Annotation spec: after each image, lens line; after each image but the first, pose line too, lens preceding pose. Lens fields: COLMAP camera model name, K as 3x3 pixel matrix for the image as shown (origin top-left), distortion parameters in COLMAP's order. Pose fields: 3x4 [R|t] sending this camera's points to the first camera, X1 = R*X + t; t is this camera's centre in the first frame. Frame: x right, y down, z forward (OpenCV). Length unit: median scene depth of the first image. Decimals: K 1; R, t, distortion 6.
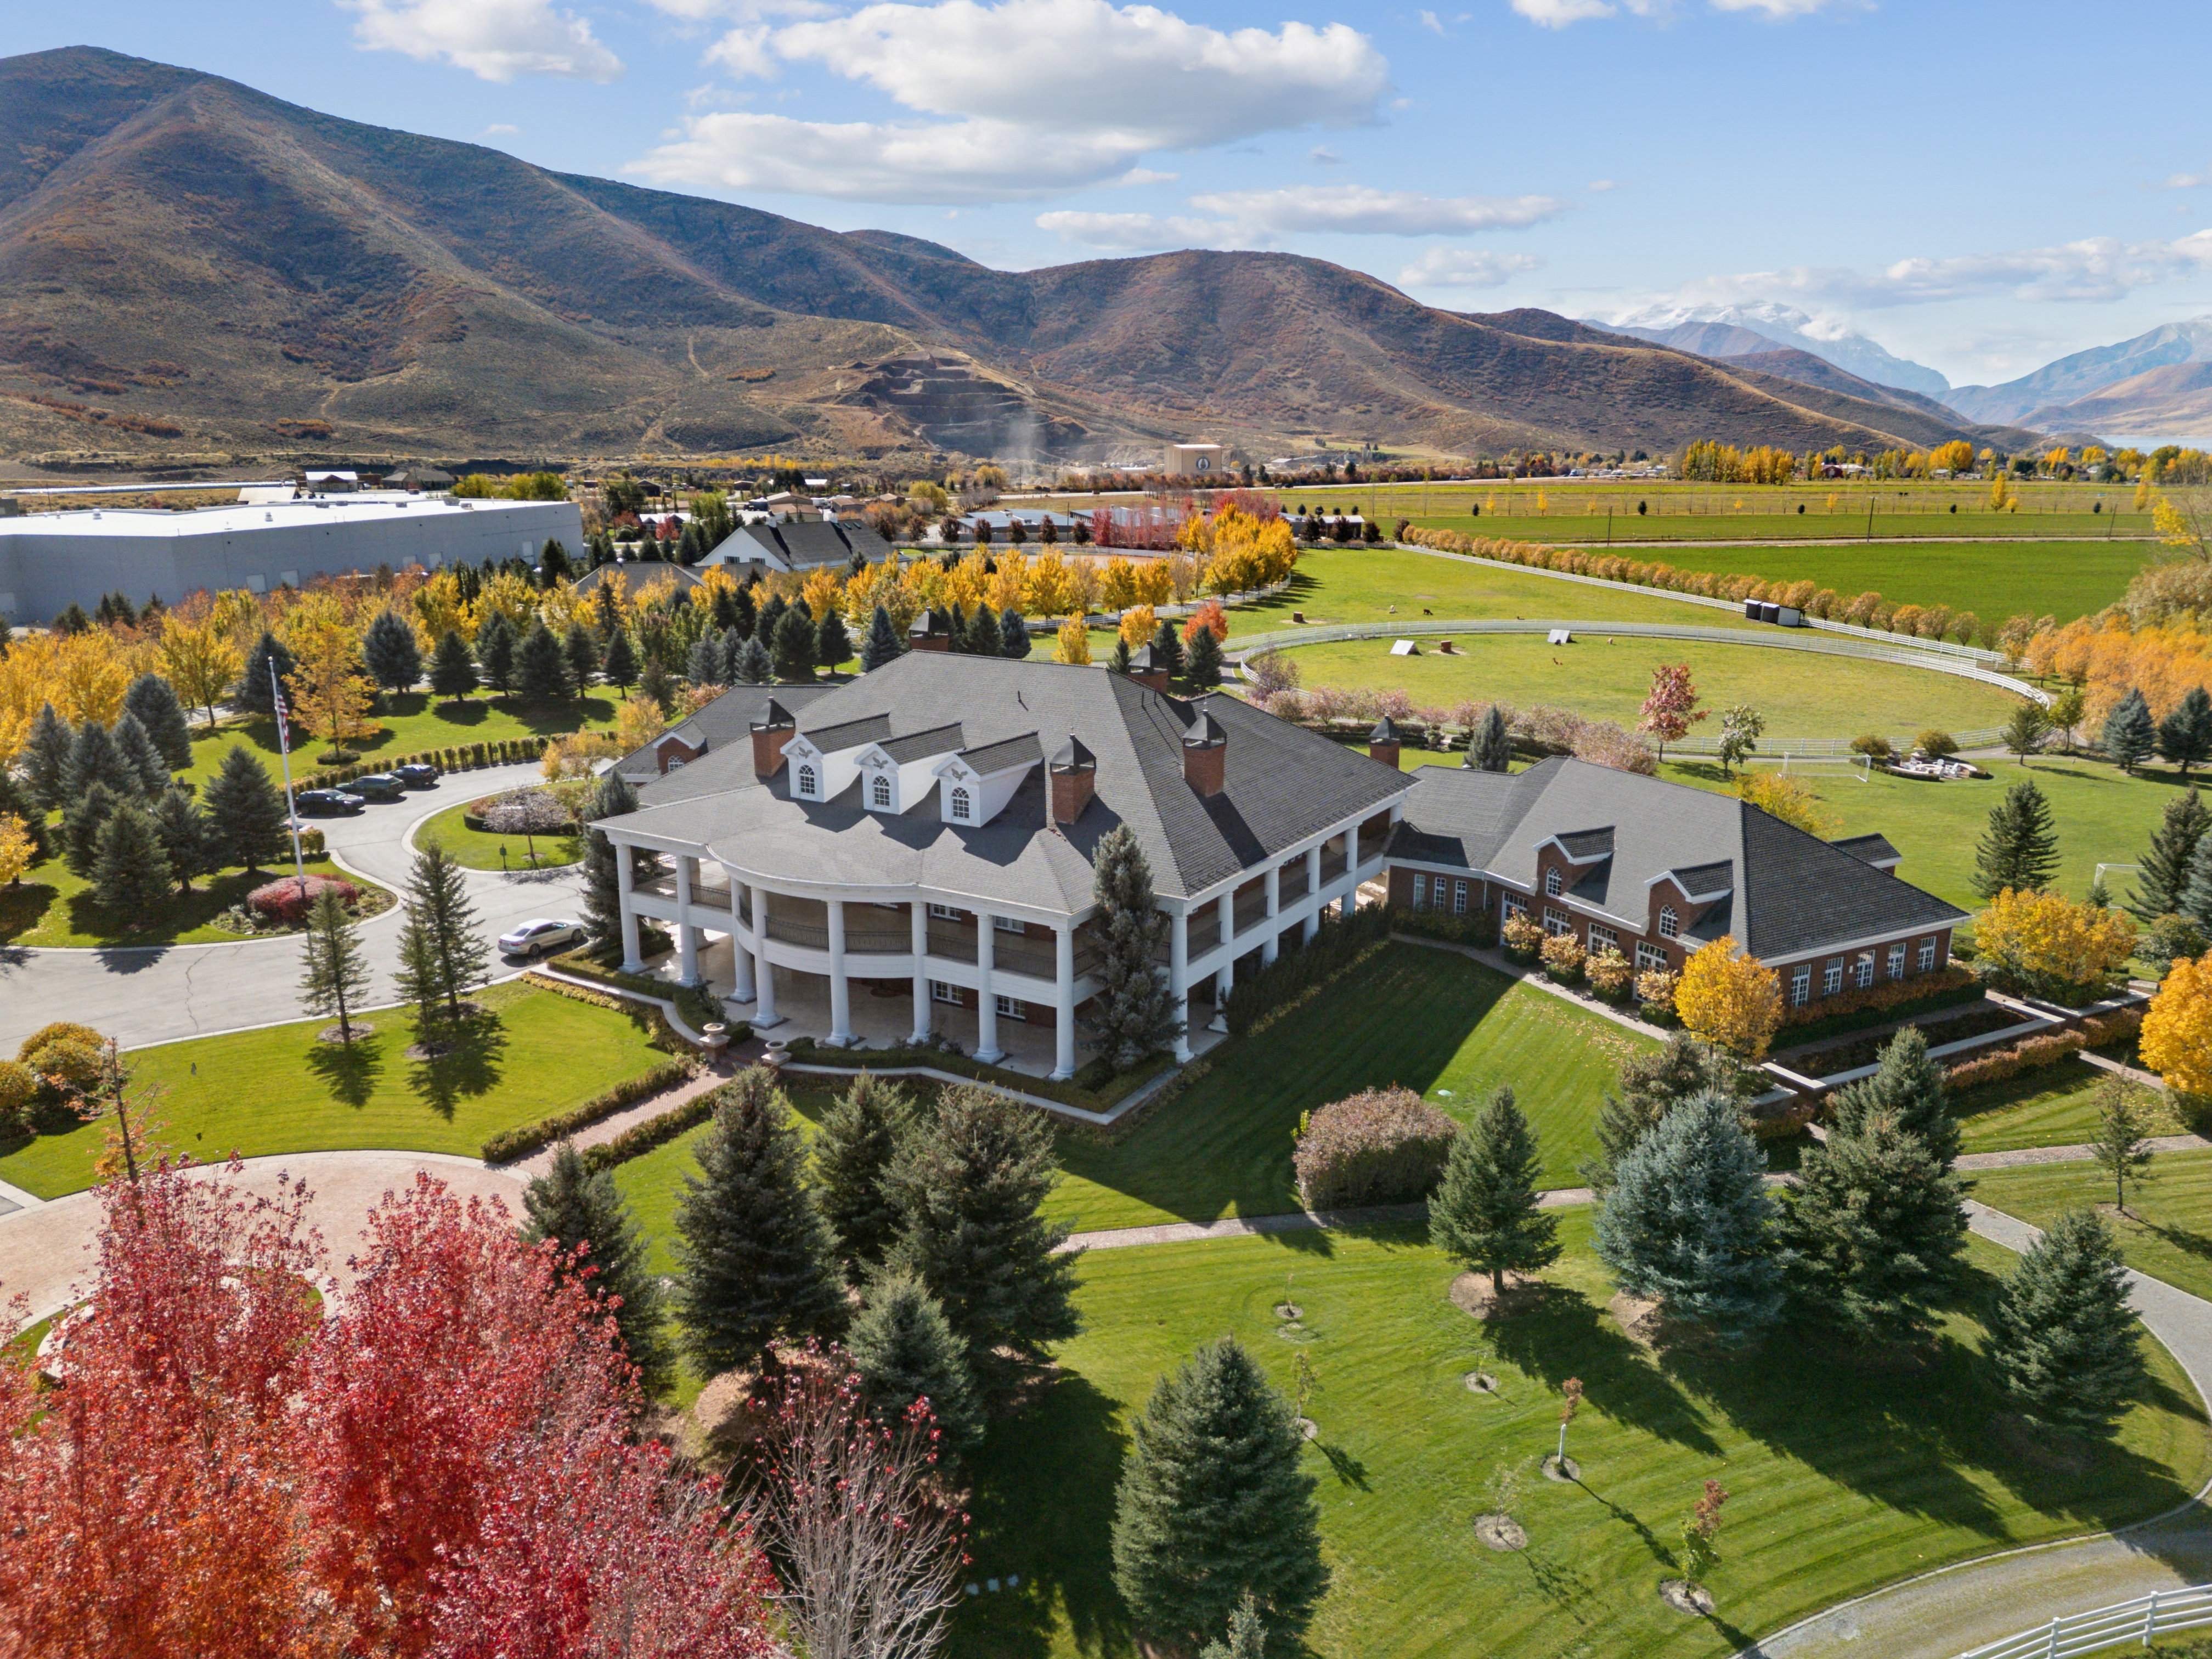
lens RADIAL K [[1556.7, 0, 1113.2], [0, 1556.7, 832.1], [0, 0, 1]] dist [0.089685, -0.088942]
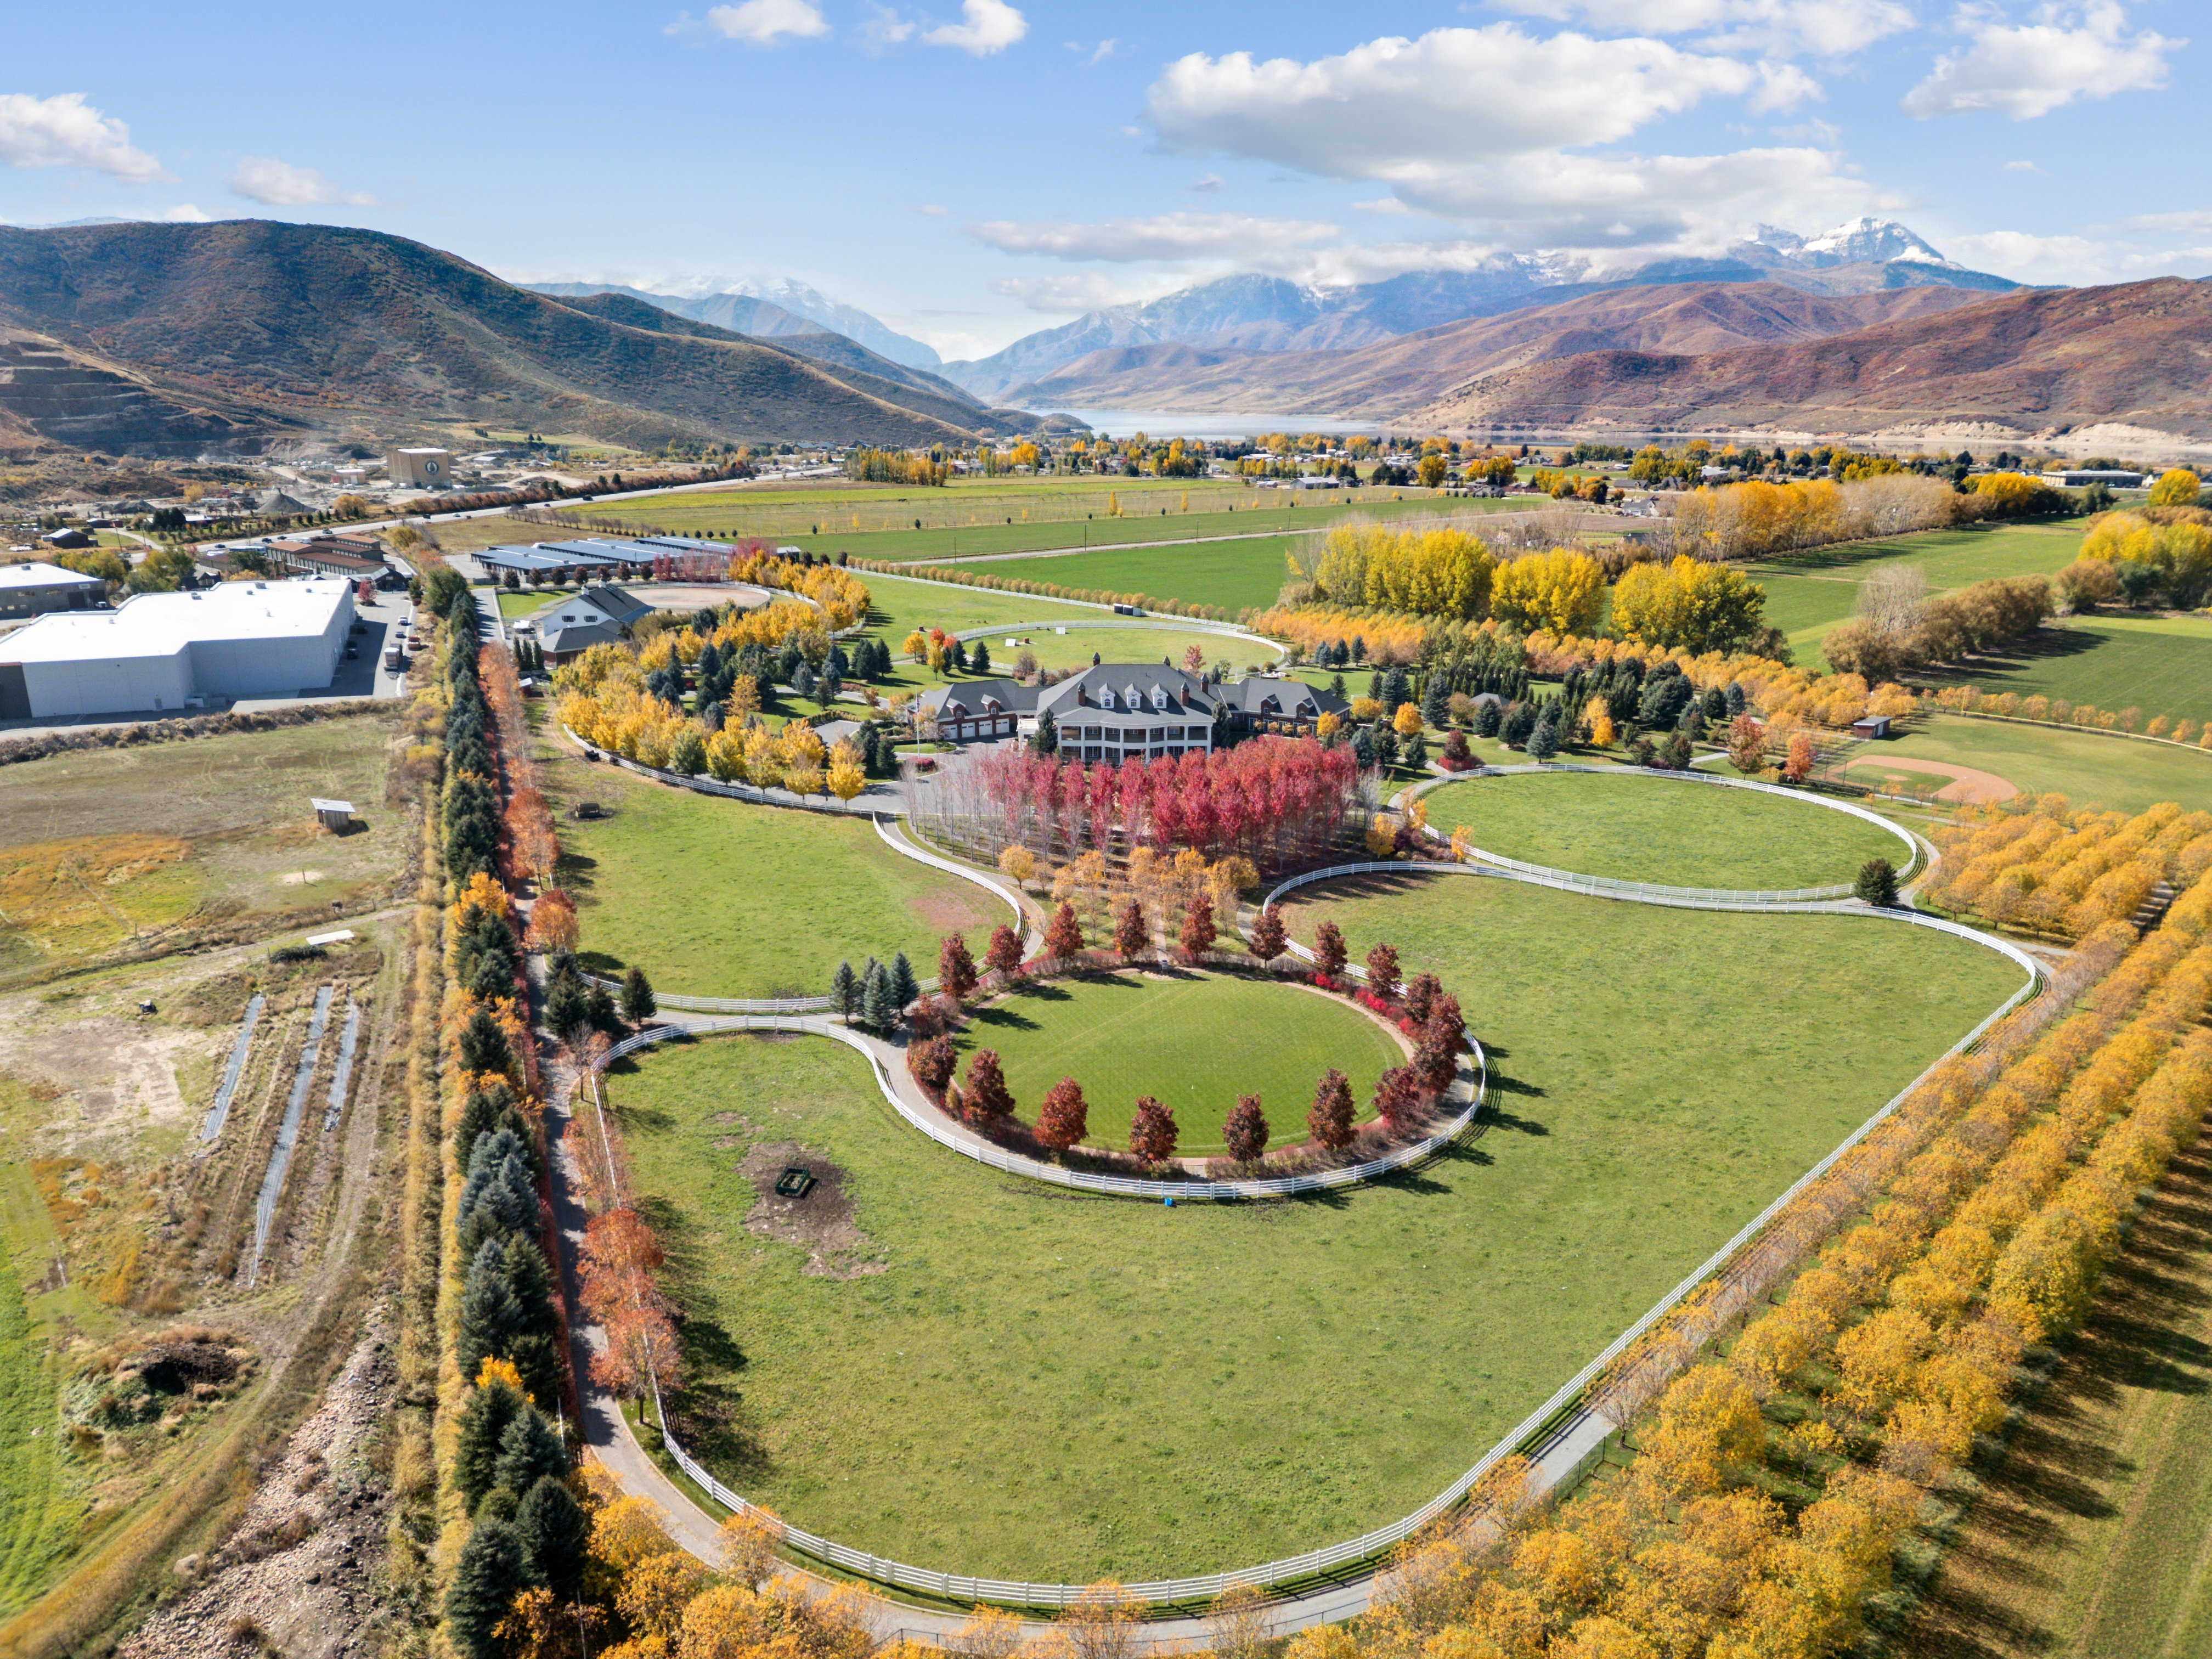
lens RADIAL K [[1556.7, 0, 1113.2], [0, 1556.7, 832.1], [0, 0, 1]] dist [0.089685, -0.088942]
pose [[0.834759, -0.147622, 0.530457, -0.095907], [0.133415, 0.988910, 0.065256, 0.001301], [-0.534208, 0.016298, 0.845196, -0.092300]]
